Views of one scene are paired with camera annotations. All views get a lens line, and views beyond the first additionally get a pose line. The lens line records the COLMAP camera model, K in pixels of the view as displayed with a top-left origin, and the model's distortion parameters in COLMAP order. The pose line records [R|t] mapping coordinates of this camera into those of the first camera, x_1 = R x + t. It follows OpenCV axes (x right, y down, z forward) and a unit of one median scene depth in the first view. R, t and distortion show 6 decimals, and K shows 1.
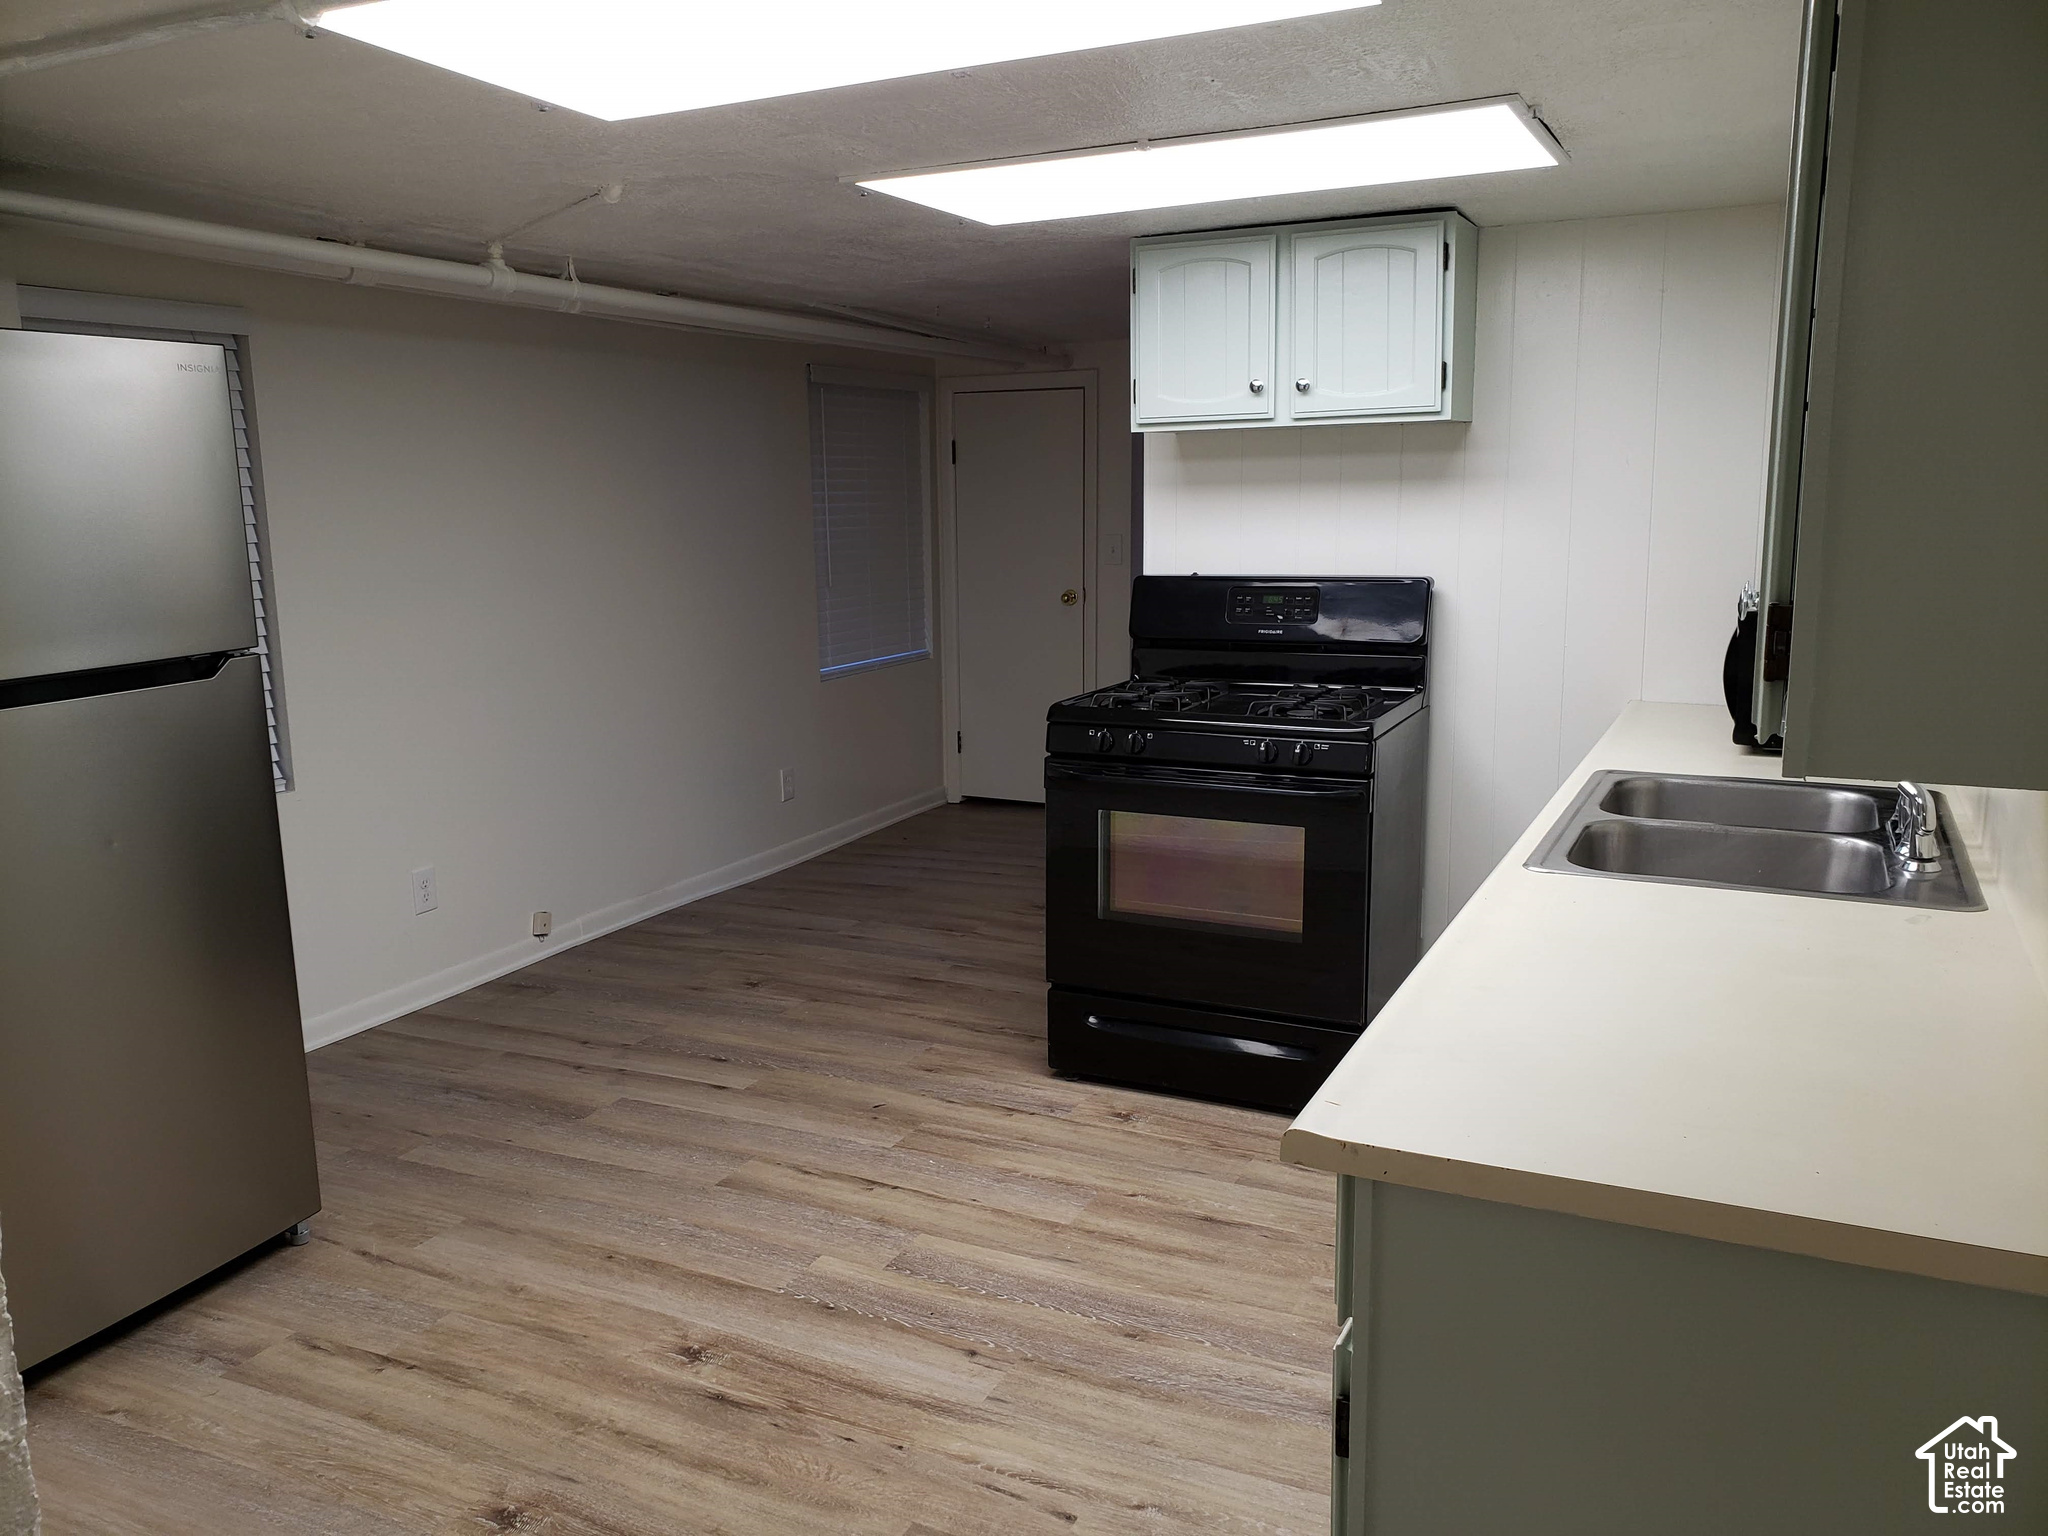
lens RADIAL K [[1557.4, 0, 1020.0], [0, 1557.4, 782.8], [0, 0, 1]] dist [0.003291, 0.003902]
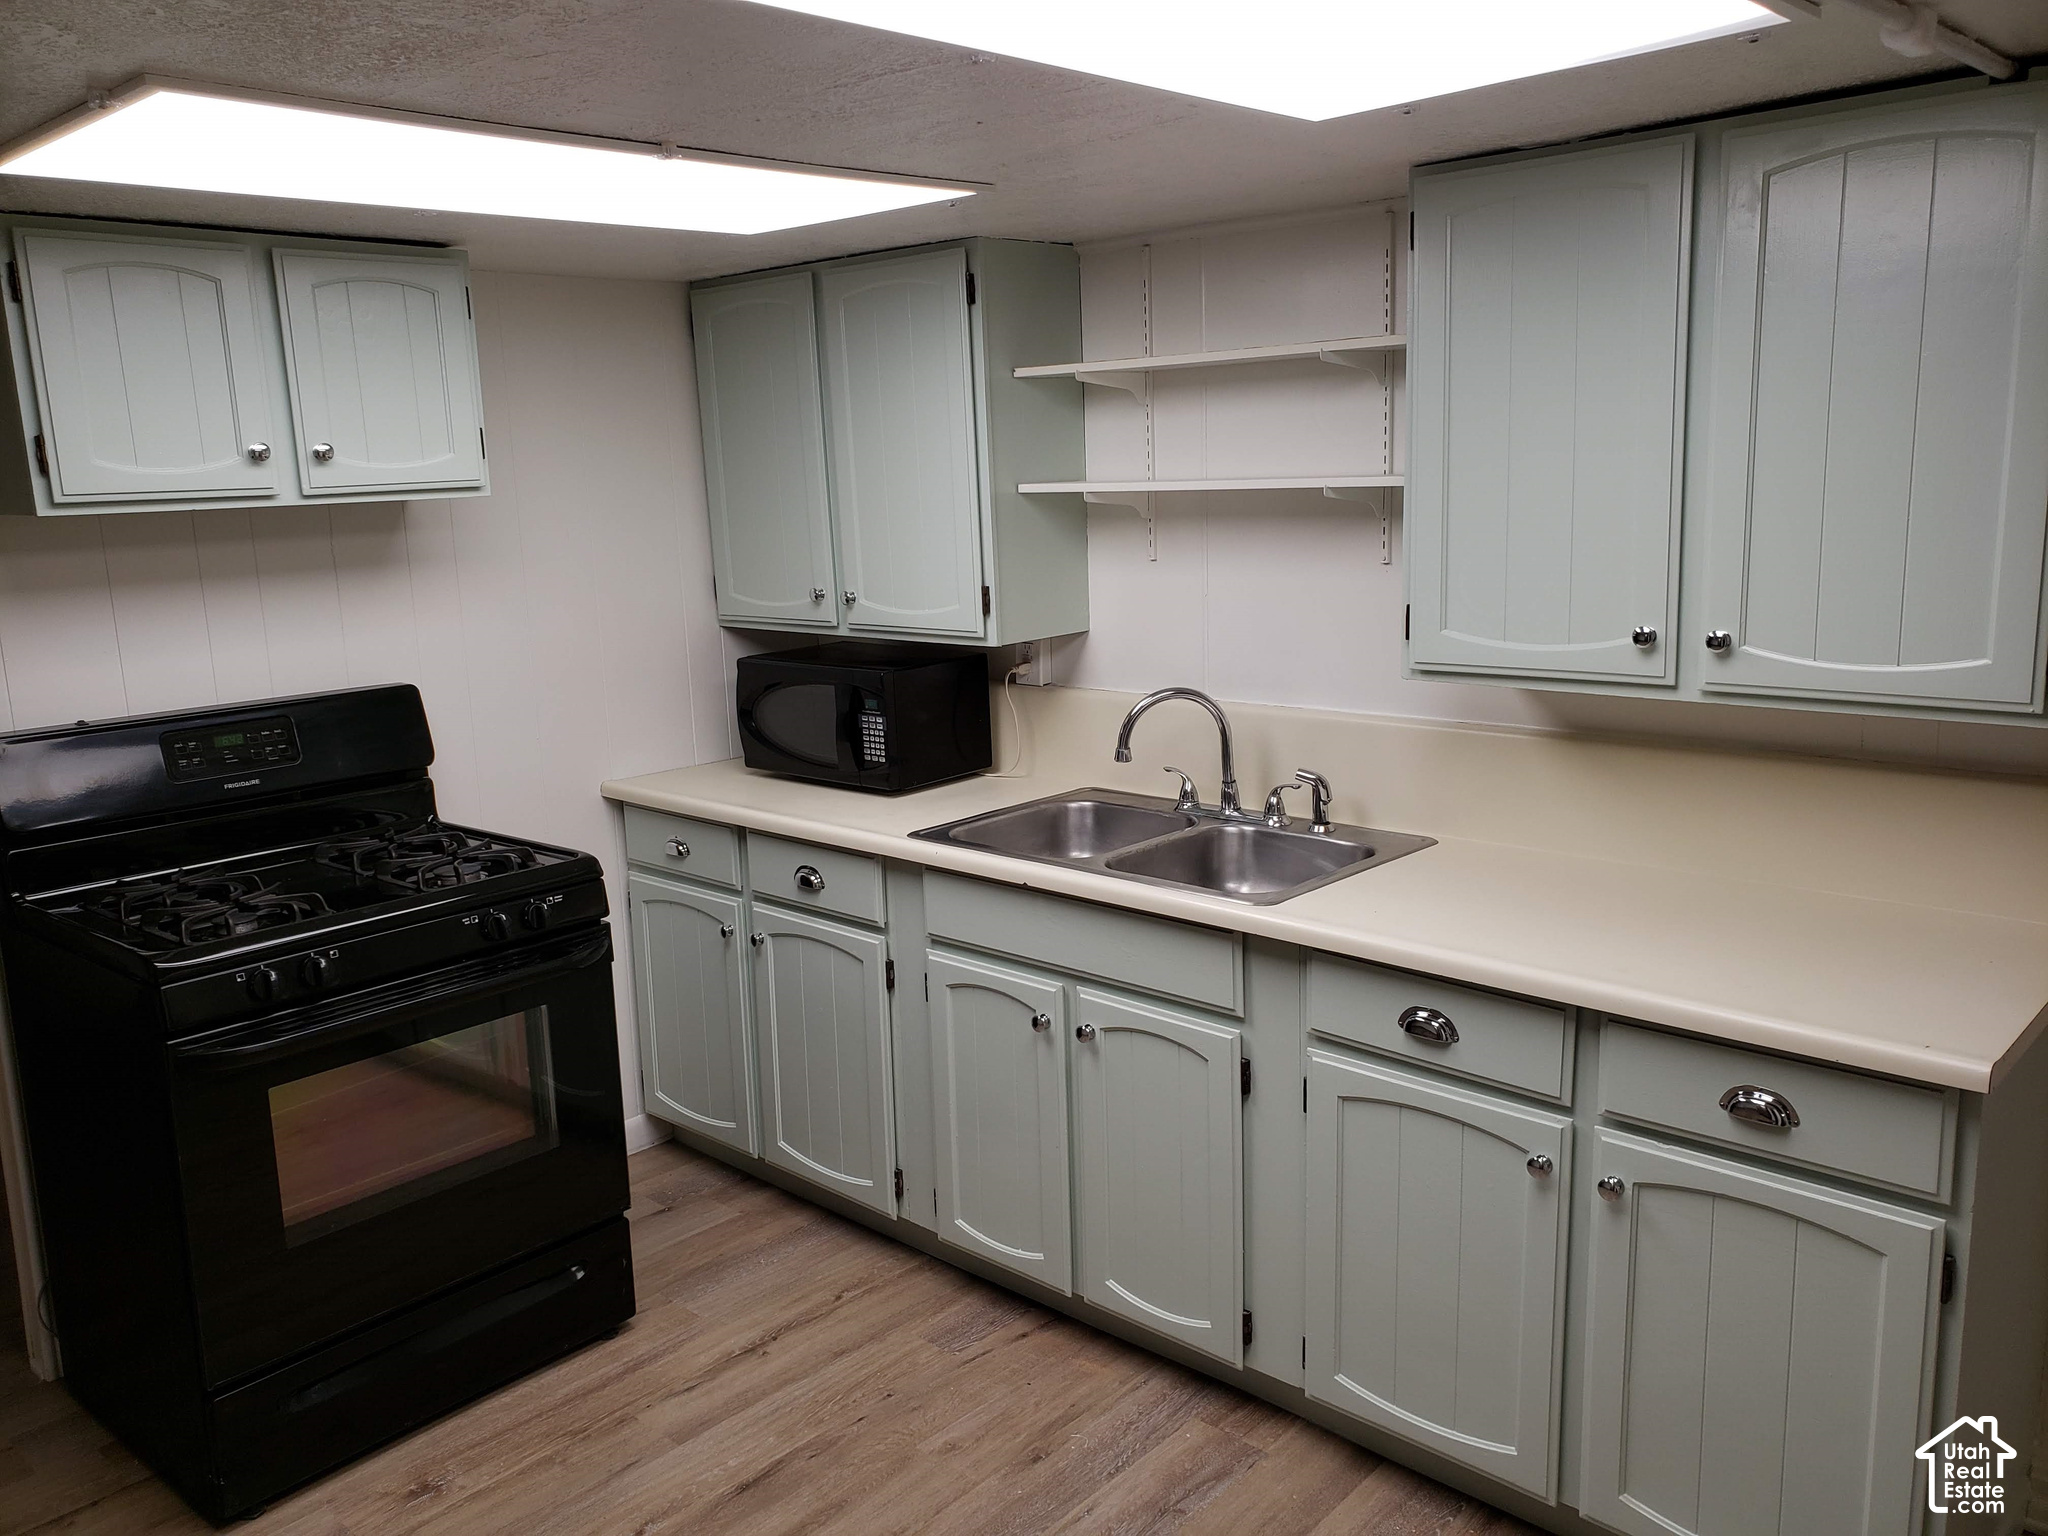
lens RADIAL K [[1557.4, 0, 1017.1], [0, 1557.4, 756.0], [0, 0, 1]] dist [0.003291, 0.003902]
pose [[0.295029, -0.167759, 0.940646, -0.450864], [0.215292, 0.970822, 0.105616, -0.118858], [-0.930917, 0.171354, 0.322538, 0.467068]]
